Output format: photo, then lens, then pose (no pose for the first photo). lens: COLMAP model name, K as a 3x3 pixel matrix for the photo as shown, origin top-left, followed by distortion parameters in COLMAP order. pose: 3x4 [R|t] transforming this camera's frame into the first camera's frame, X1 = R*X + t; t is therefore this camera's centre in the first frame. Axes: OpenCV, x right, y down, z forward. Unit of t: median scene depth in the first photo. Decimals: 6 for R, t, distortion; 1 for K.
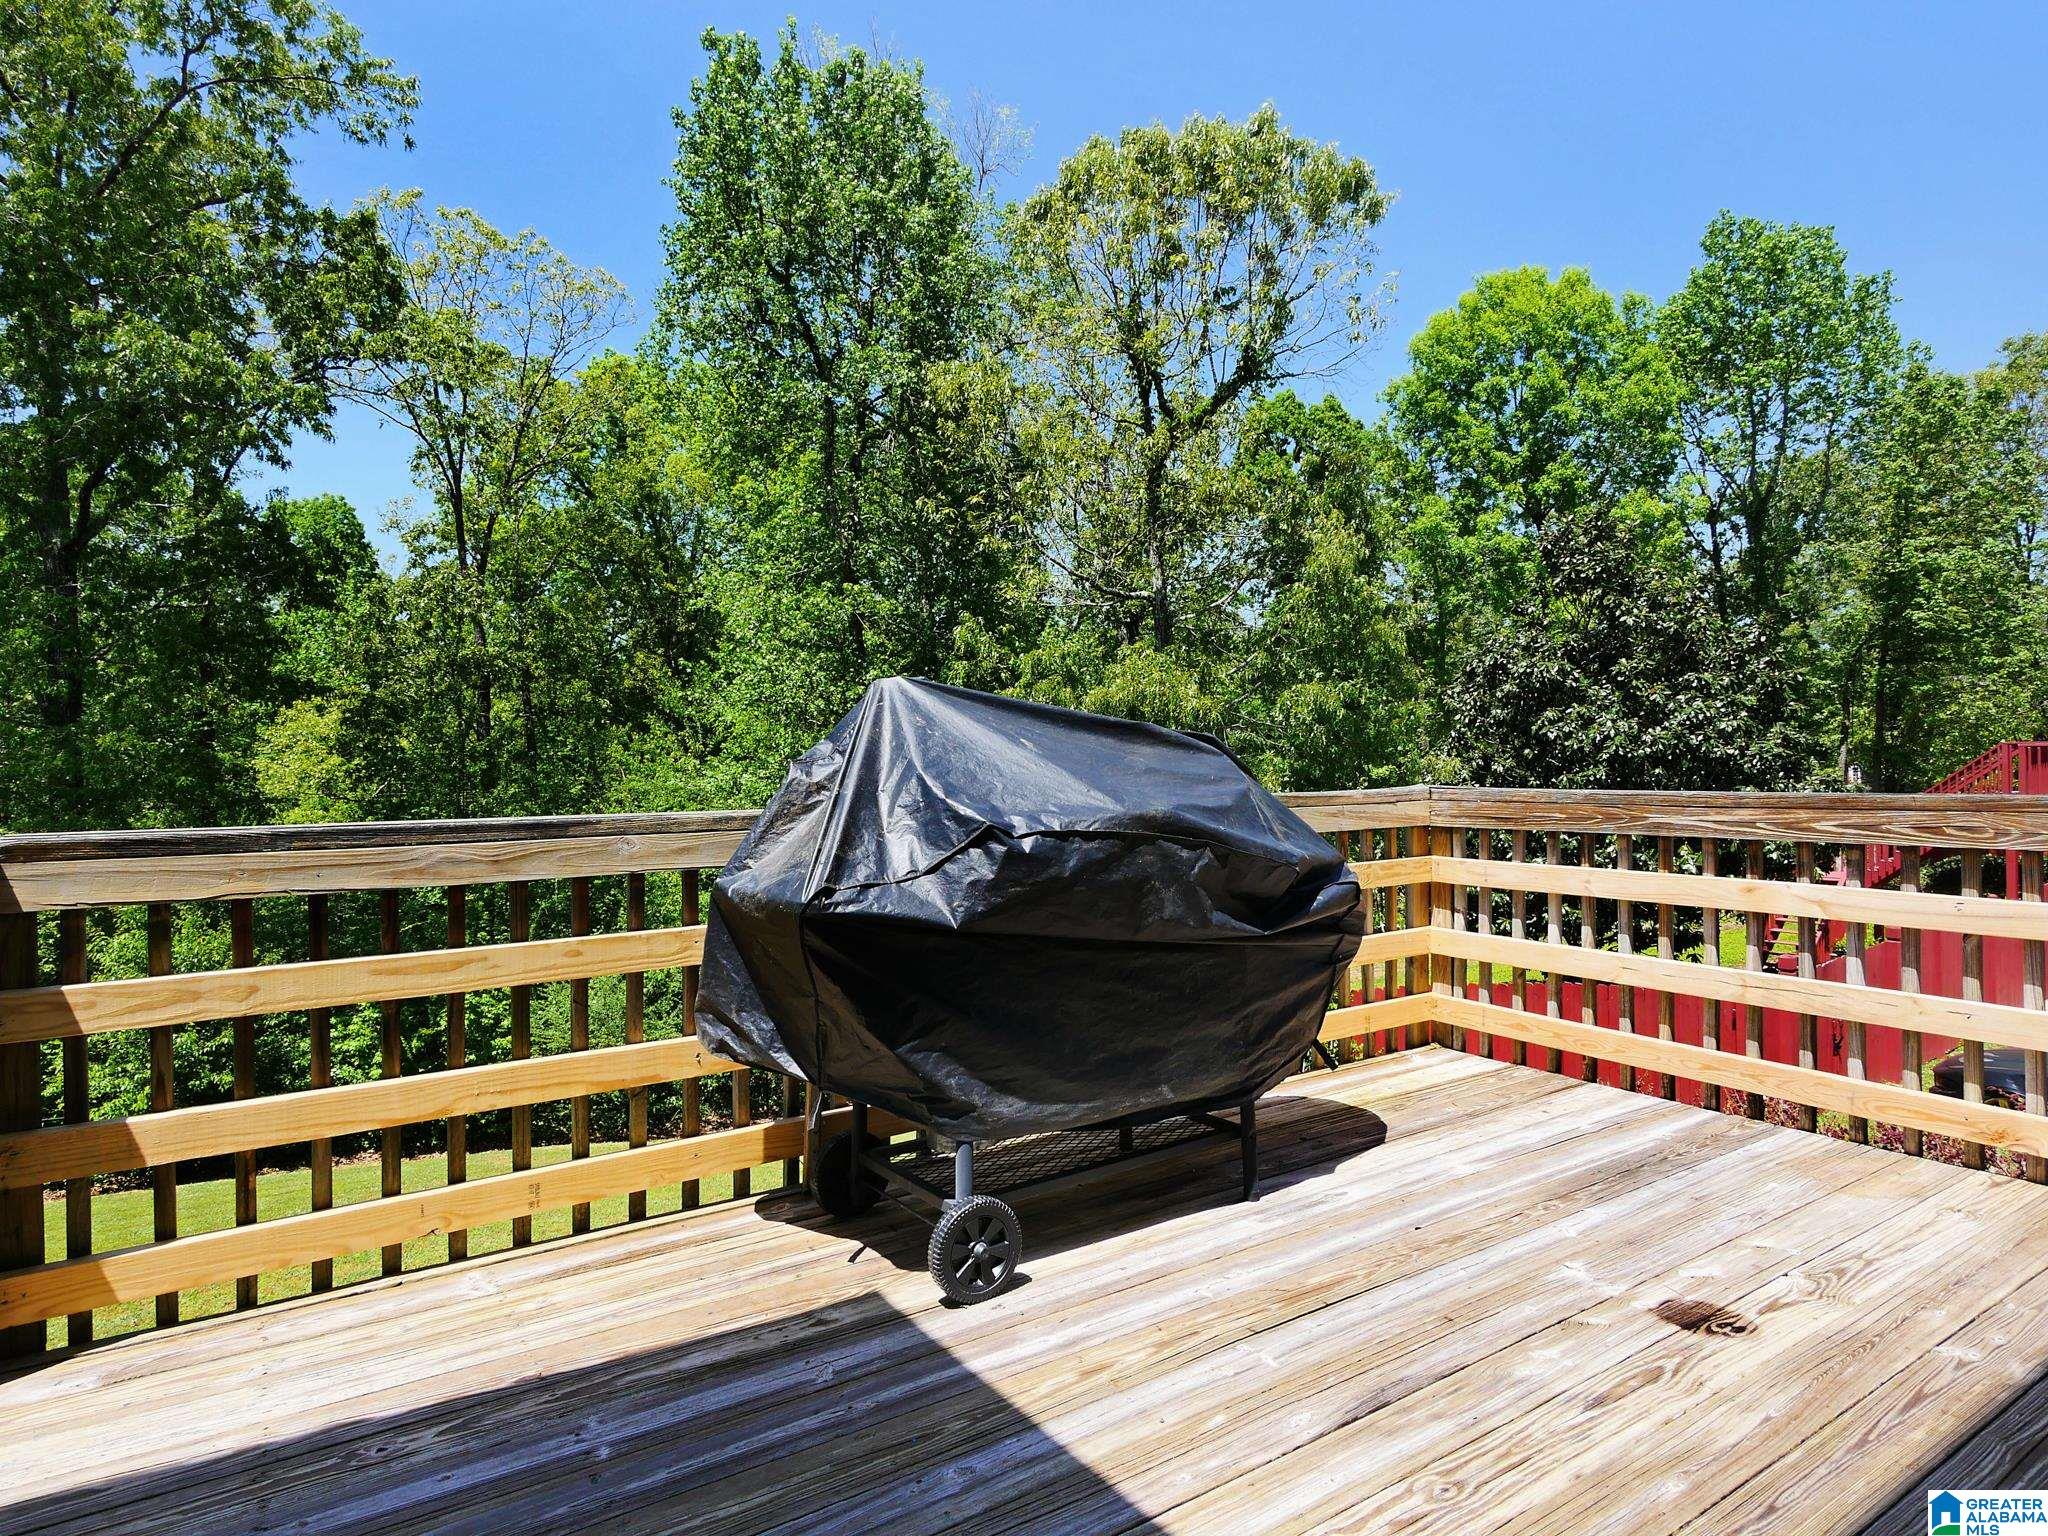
lens RADIAL K [[1159.1, 0, 1021.4], [0, 1159.1, 762.5], [0, 0, 1]] dist [0.001259, -0.000232]
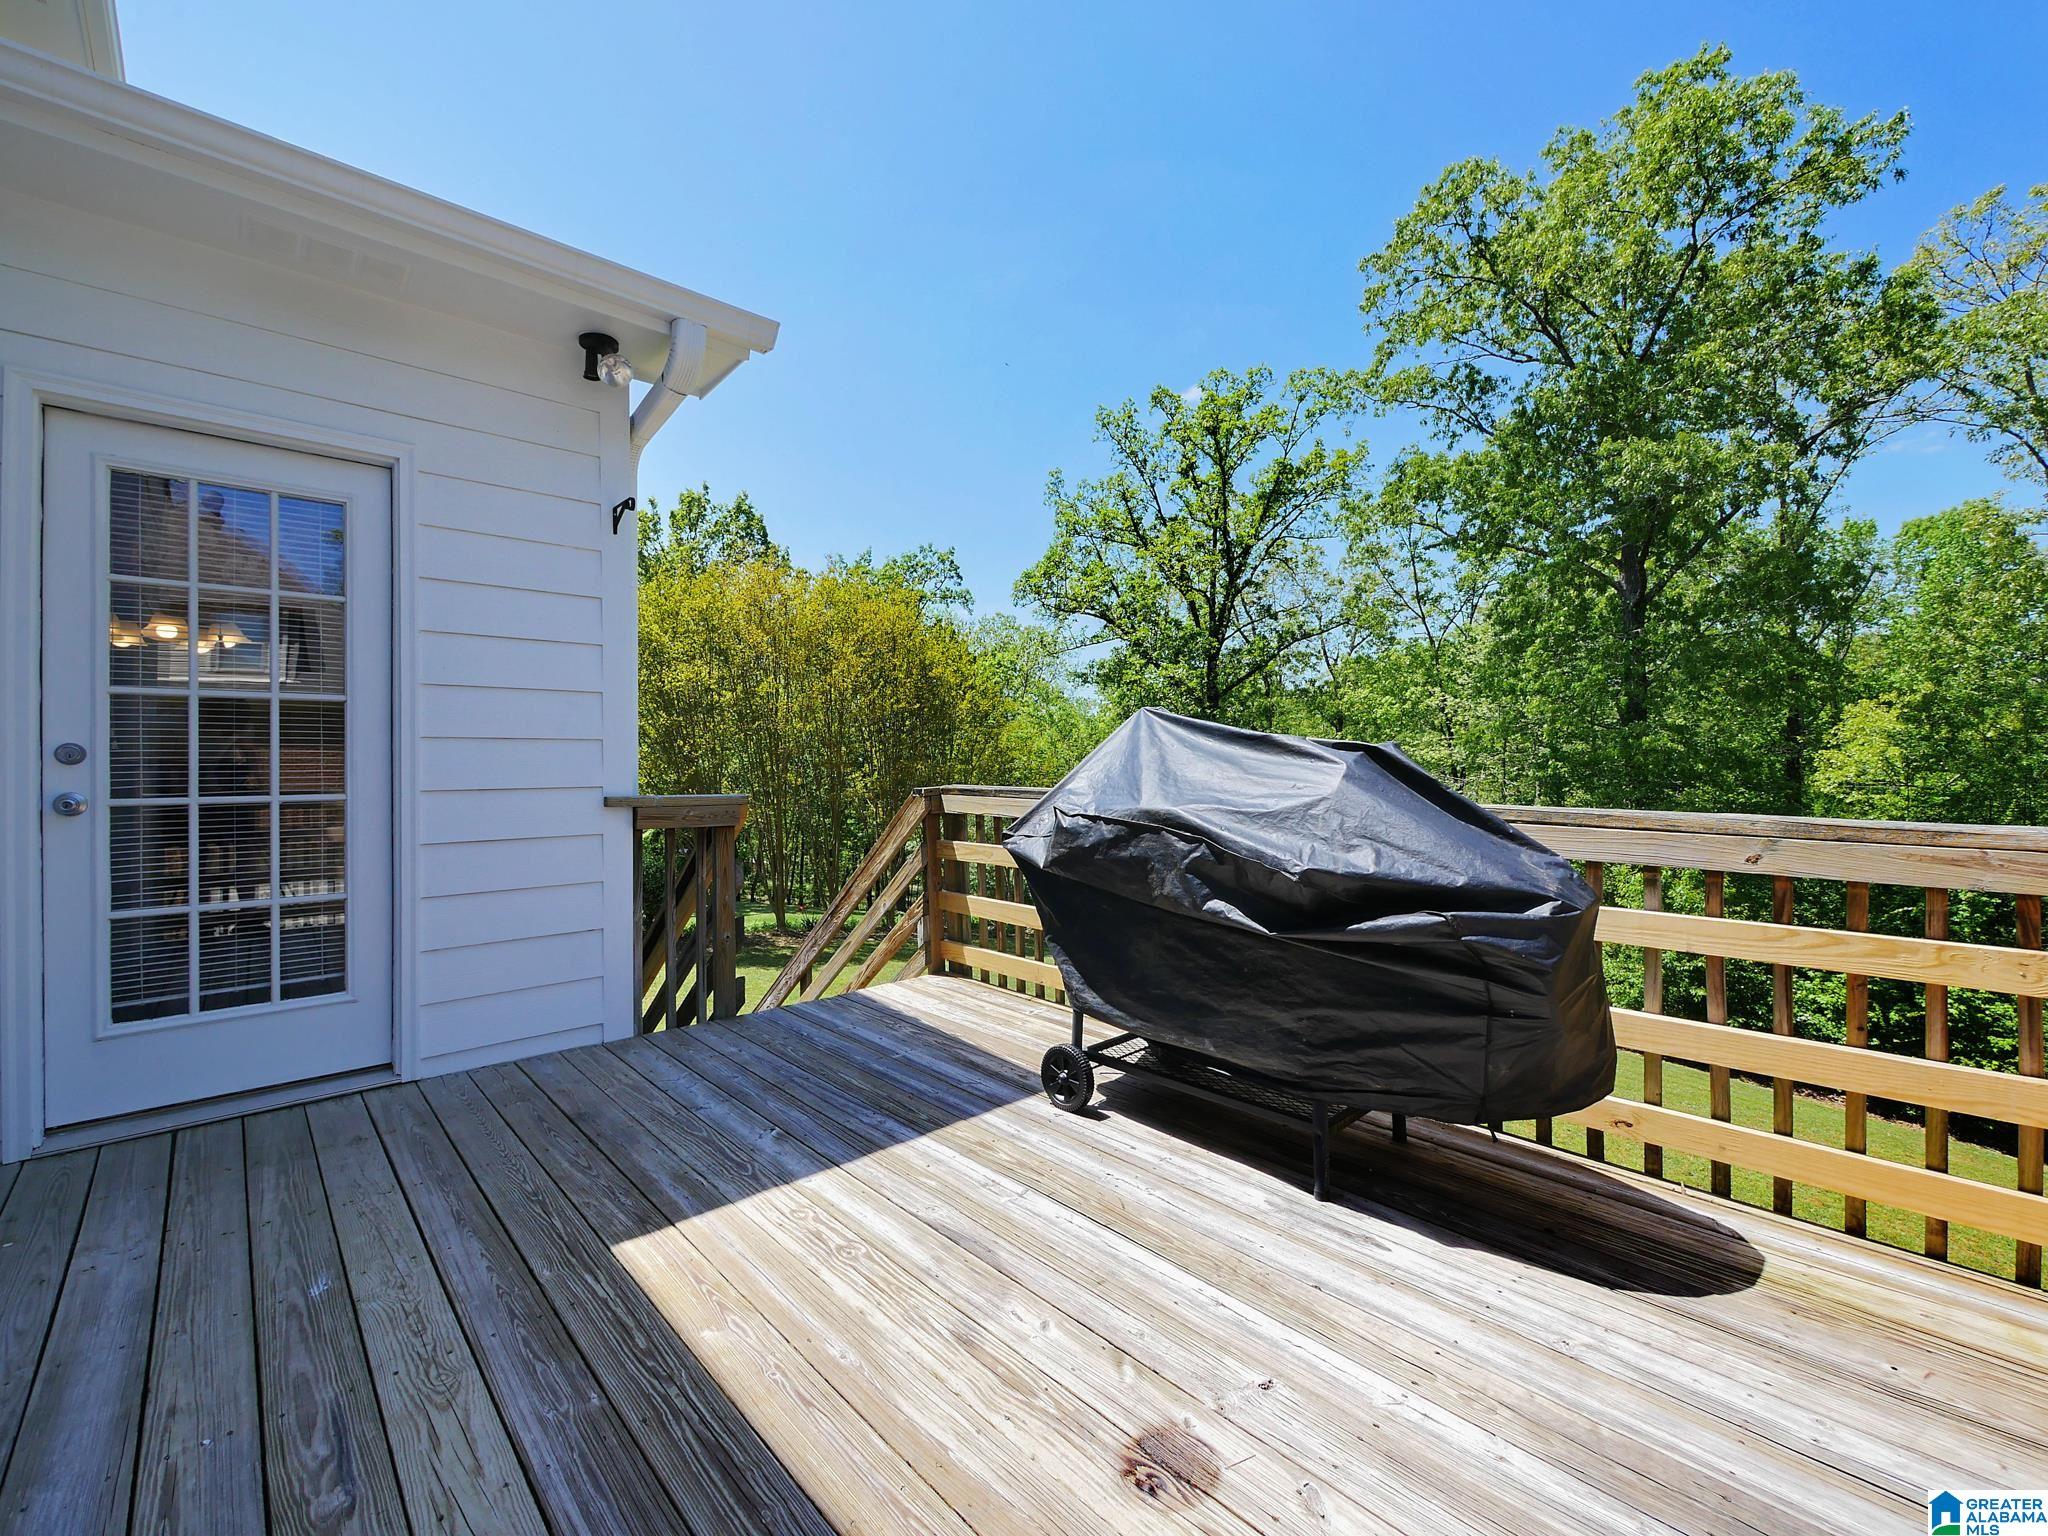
lens RADIAL K [[835.5, 0, 1024.0], [0, 835.5, 768.0], [0, 0, 1]] dist [0.001448, 0.000365]
pose [[0.184948, 0.020238, -0.982540, 1.054666], [-0.001657, 0.999793, 0.020281, -0.021544], [0.982747, -0.002123, 0.184943, 0.734558]]
